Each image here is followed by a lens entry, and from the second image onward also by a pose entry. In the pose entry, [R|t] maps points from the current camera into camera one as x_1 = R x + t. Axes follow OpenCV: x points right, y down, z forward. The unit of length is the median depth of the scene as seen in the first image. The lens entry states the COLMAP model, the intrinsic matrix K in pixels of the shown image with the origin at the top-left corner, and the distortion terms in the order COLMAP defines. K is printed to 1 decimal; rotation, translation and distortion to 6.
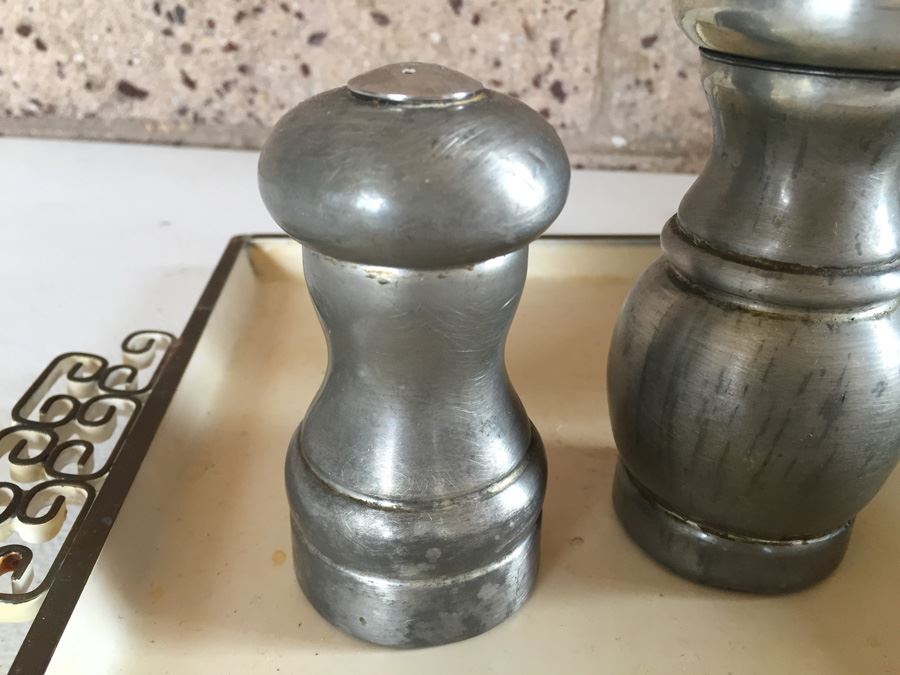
lens RADIAL K [[769.3, 0, 439.8], [0, 769.3, 346.9], [0, 0, 1]] dist [0.084708, -0.137289]
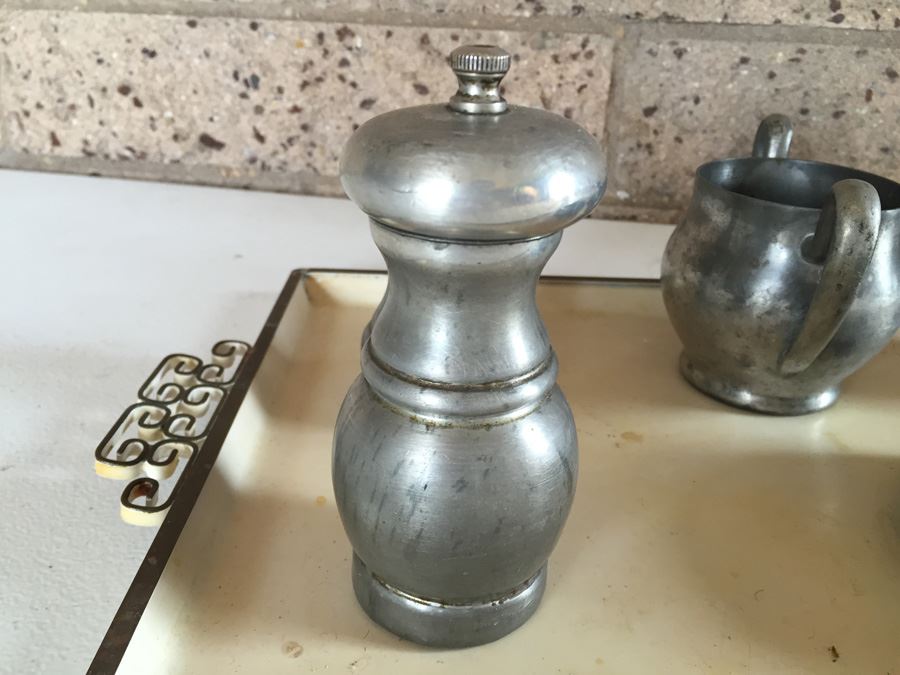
lens RADIAL K [[769.3, 0, 443.1], [0, 769.3, 341.7], [0, 0, 1]] dist [0.084708, -0.137289]
pose [[0.998166, 0.034103, -0.050023, 0.029602], [-0.036200, 0.998477, -0.041631, 0.012292], [0.048527, 0.043366, 0.997880, -0.161887]]
